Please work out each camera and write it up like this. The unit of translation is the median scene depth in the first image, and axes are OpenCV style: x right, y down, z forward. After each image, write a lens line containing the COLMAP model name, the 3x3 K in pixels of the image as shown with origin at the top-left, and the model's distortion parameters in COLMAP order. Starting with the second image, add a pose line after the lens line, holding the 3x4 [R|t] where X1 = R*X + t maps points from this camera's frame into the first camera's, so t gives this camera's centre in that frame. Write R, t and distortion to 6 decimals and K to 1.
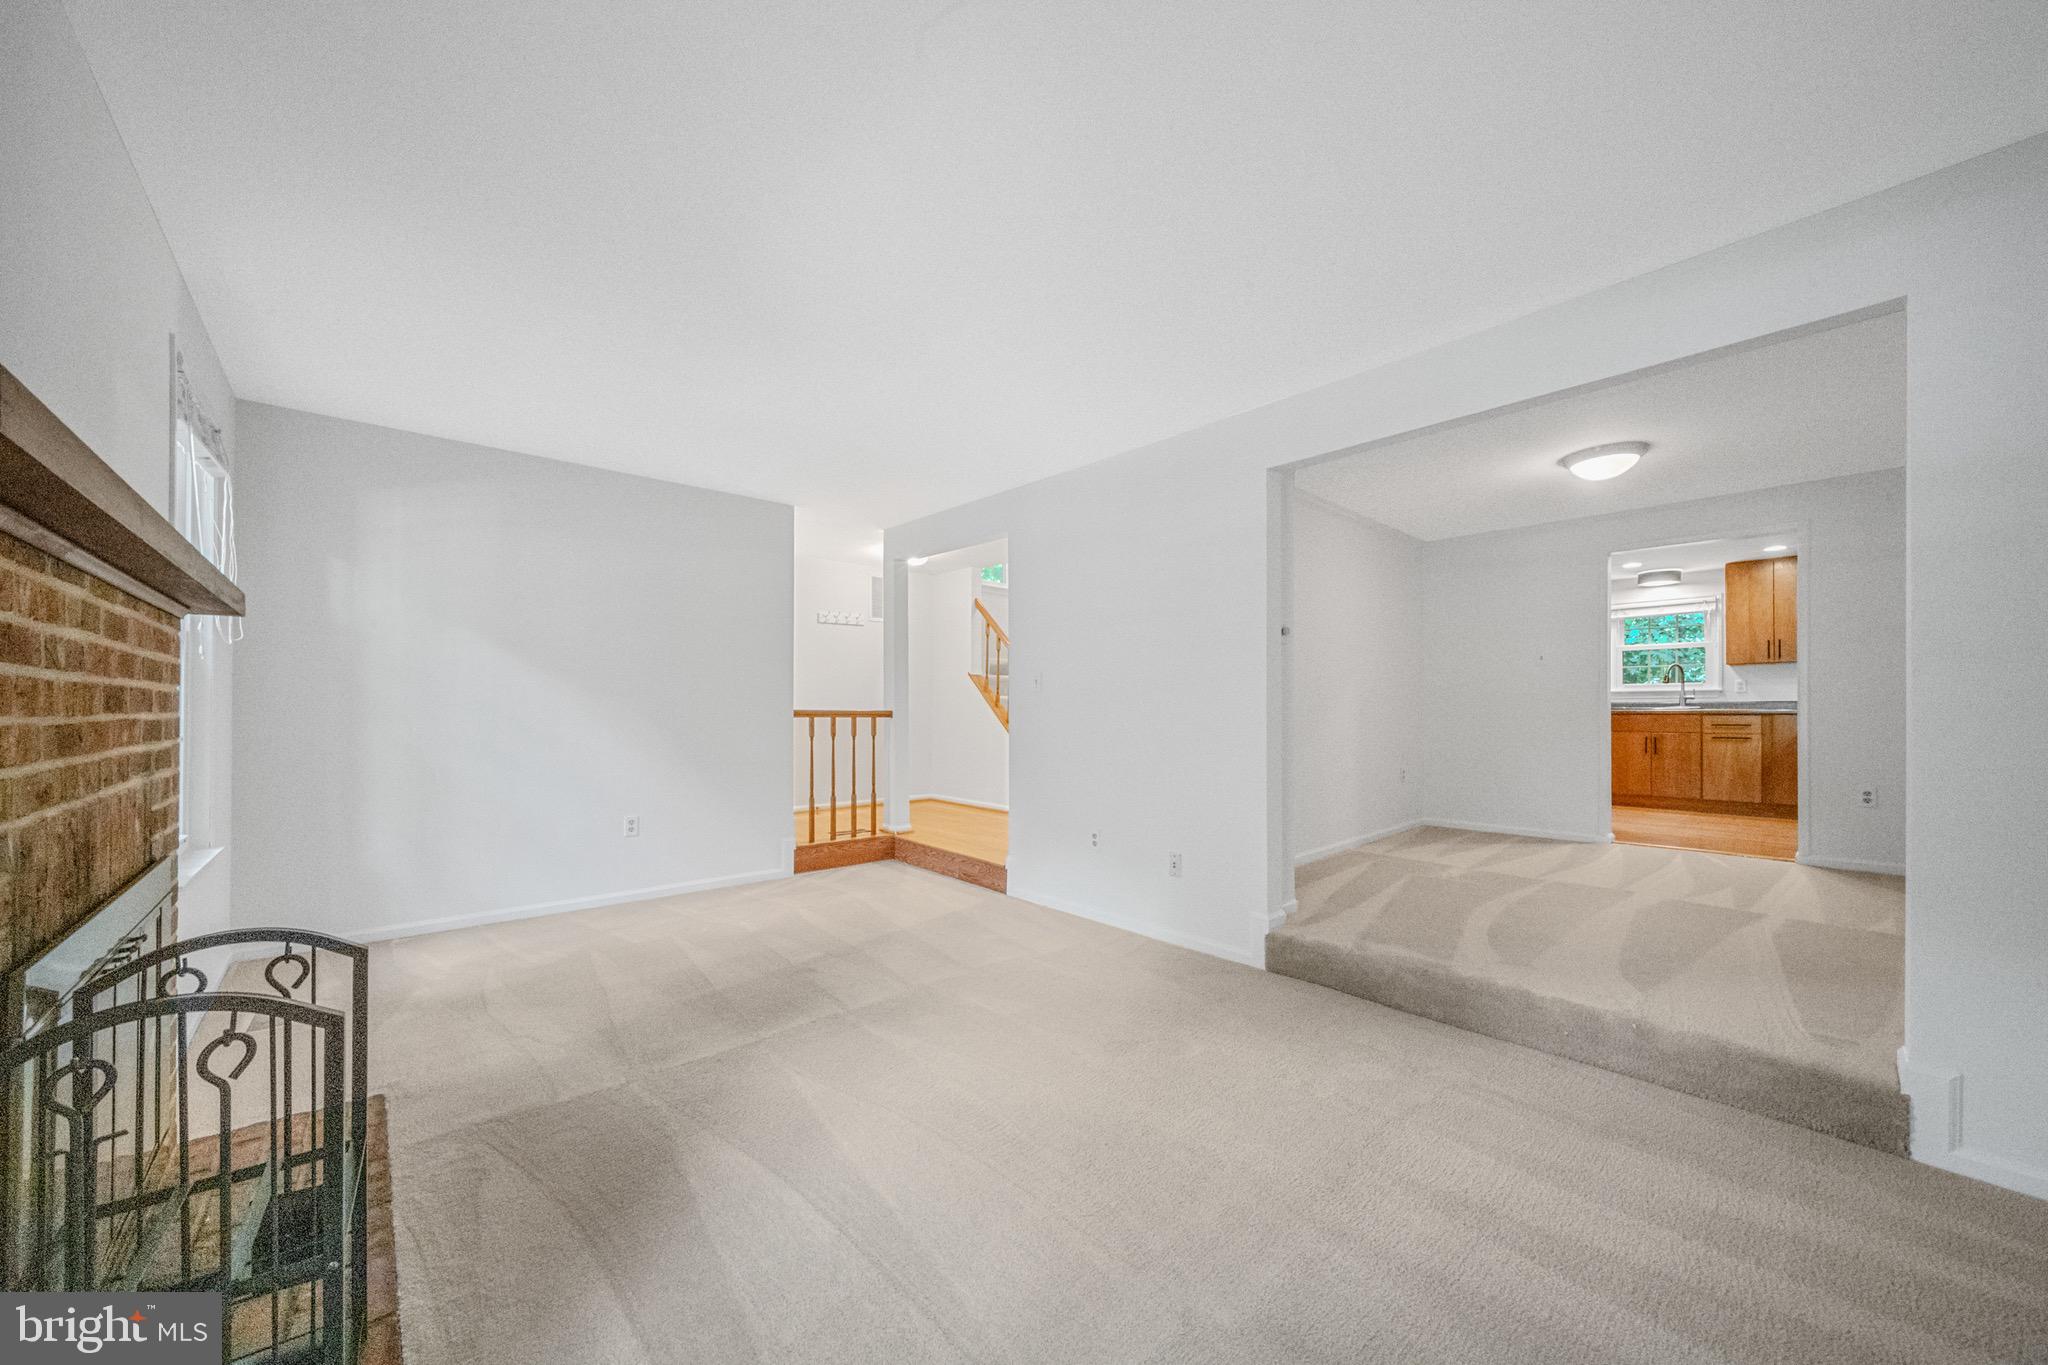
lens RADIAL K [[738.2, 0, 1026.2], [0, 738.2, 703.3], [0, 0, 1]] dist [0.000904, -0.000077]
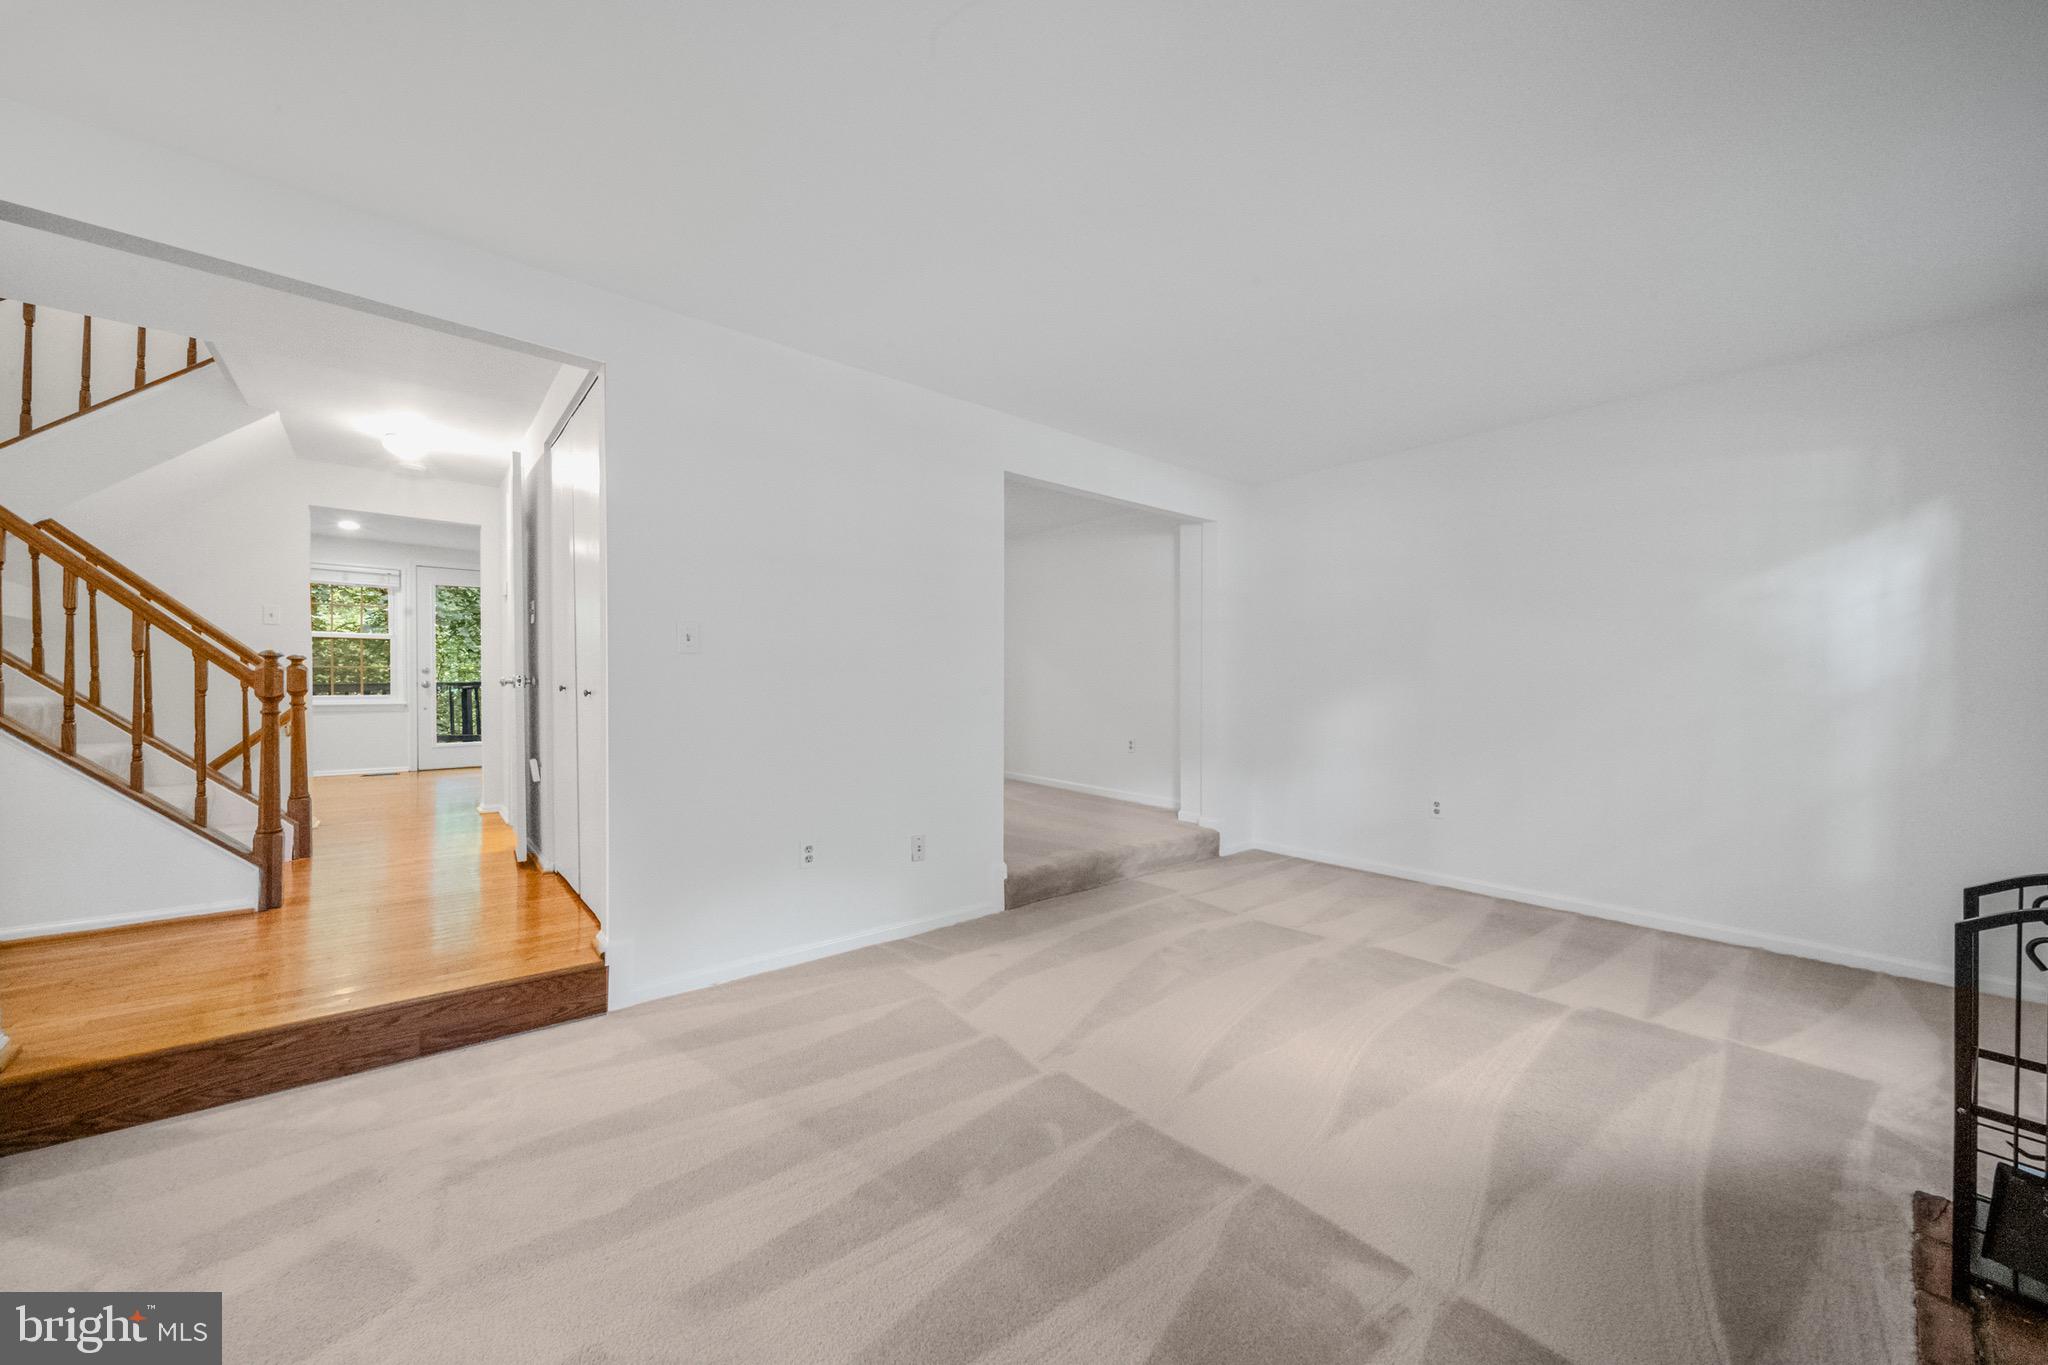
lens RADIAL K [[738.2, 0, 1026.2], [0, 738.2, 703.3], [0, 0, 1]] dist [0.000904, -0.000077]
pose [[0.024201, -0.022578, 0.999452, -0.717453], [-0.008752, 0.999702, 0.022795, 0.014071], [-0.999669, -0.009299, 0.023996, 0.844778]]
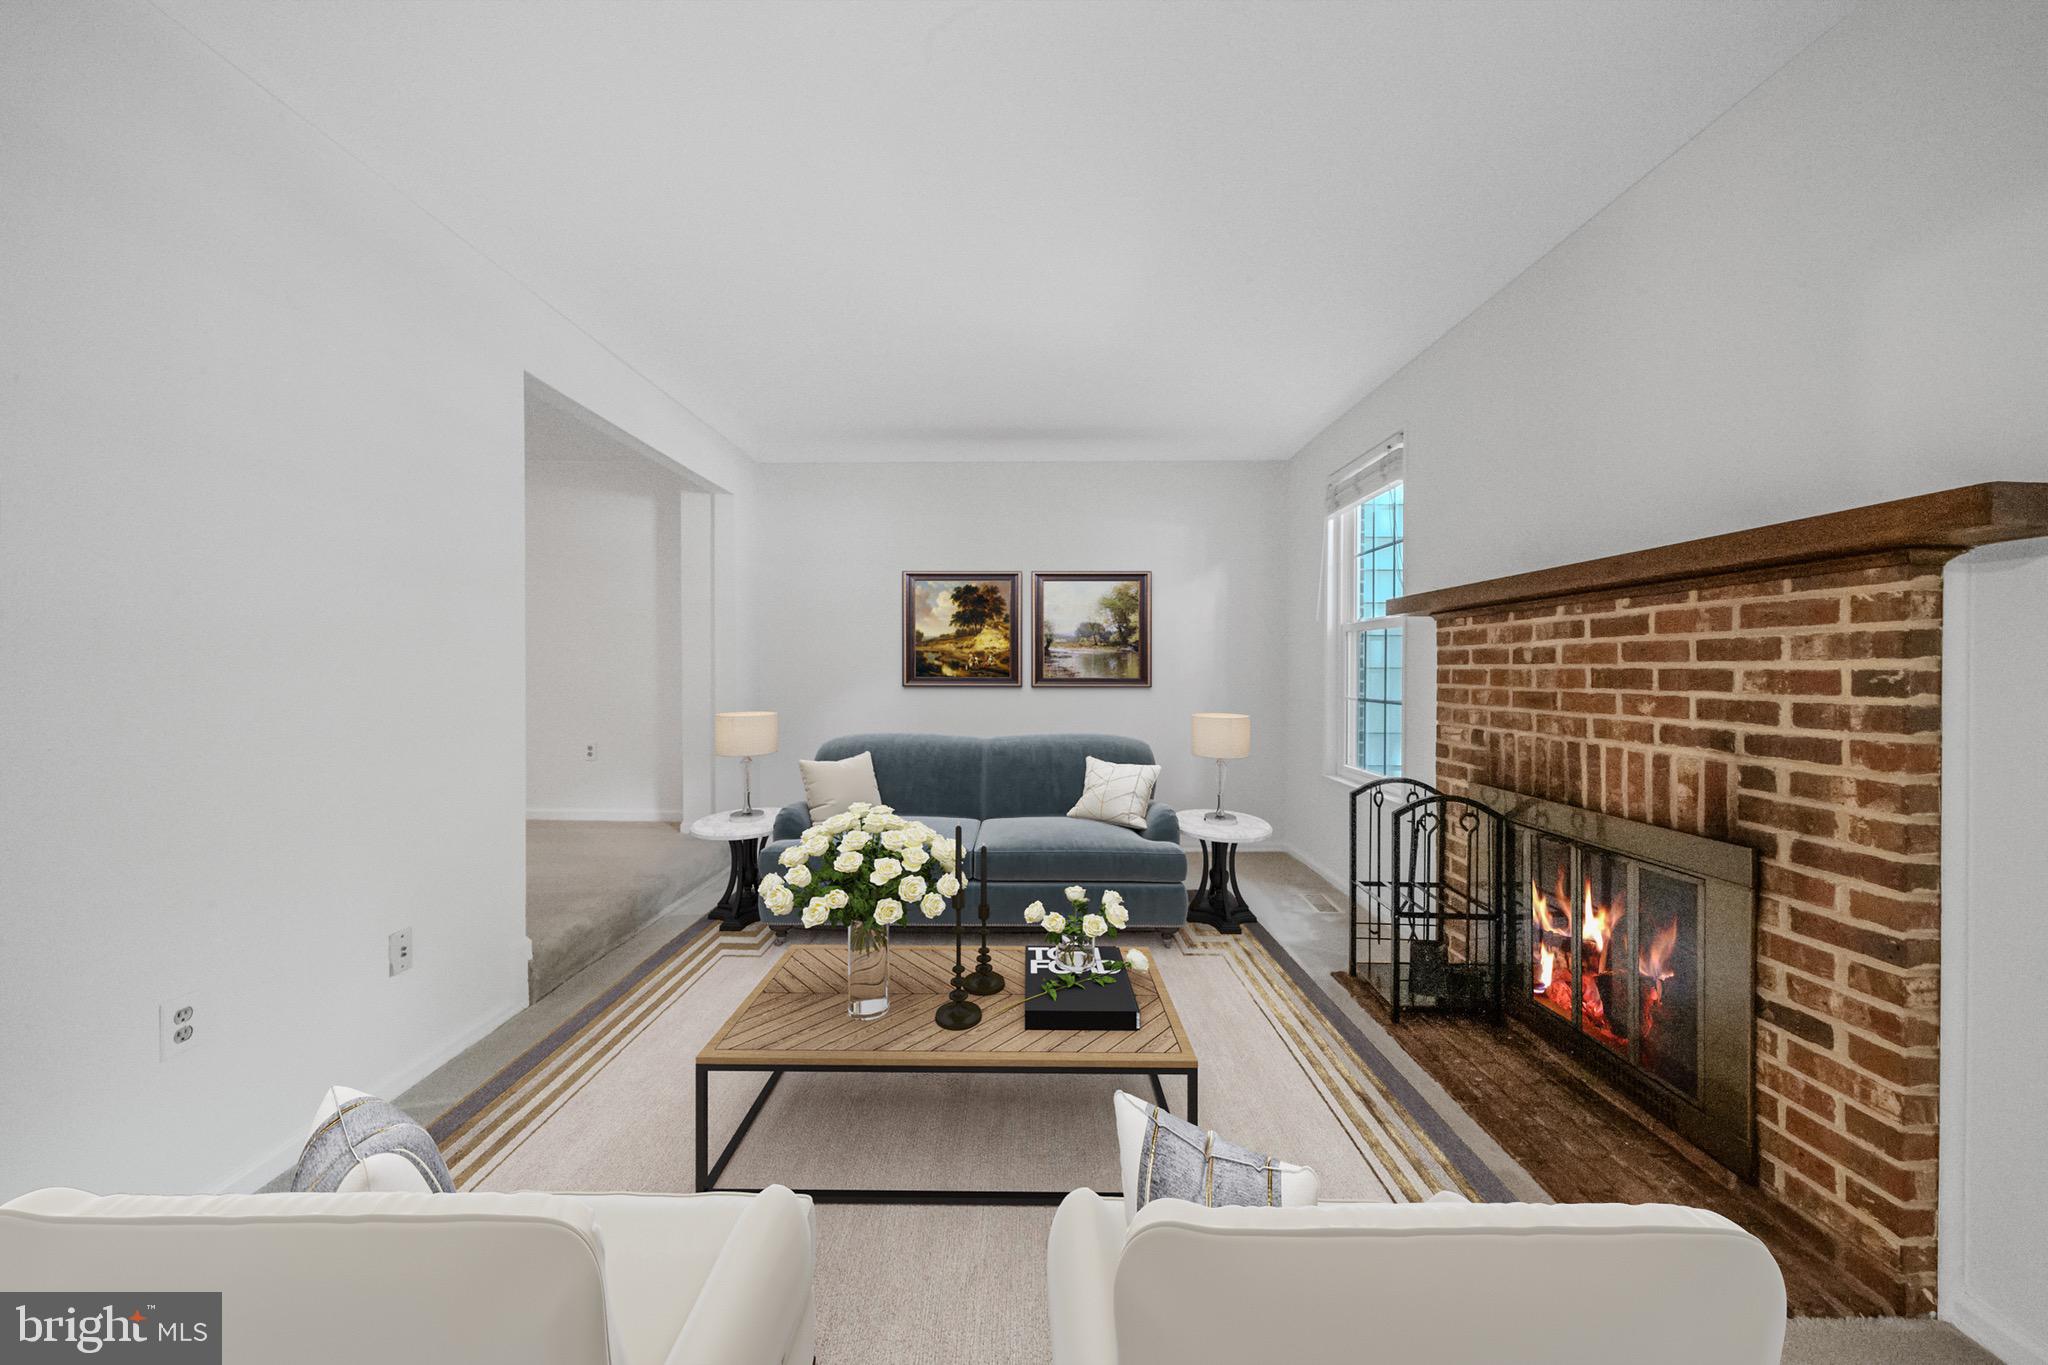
lens RADIAL K [[728.0, 0, 1025.7], [0, 728.0, 688.7], [0, 0, 1]] dist [0.000433, -0.000110]
pose [[-0.745487, -0.014867, 0.666355, -0.526953], [-0.003196, 0.999819, 0.018731, 0.004537], [-0.666513, 0.011834, -0.745400, 1.094772]]
